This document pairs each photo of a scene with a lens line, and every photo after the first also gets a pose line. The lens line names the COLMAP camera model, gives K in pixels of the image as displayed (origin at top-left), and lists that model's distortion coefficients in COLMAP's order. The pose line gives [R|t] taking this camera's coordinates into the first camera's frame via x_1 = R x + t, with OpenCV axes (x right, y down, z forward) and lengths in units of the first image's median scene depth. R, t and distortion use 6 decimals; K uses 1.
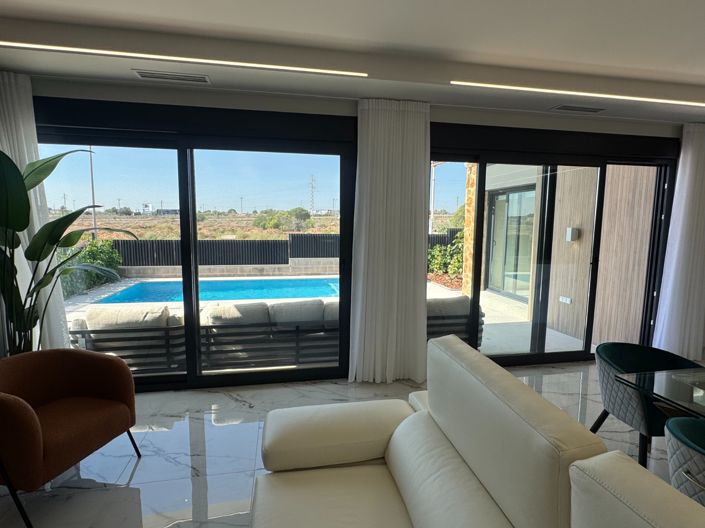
lens RADIAL K [[372.6, 0, 350.8], [0, 372.6, 263.5], [0, 0, 1]] dist [0.001075, -0.001154]
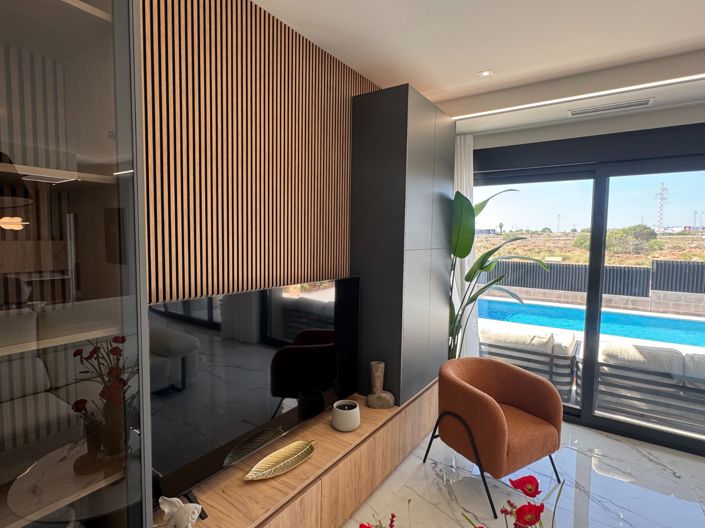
lens RADIAL K [[372.6, 0, 348.8], [0, 372.6, 260.2], [0, 0, 1]] dist [0.001075, -0.001154]
pose [[0.707424, 0.045485, -0.705324, -0.176533], [-0.086913, 0.995952, -0.022944, -0.010099], [0.701425, 0.077533, 0.708514, -0.112188]]
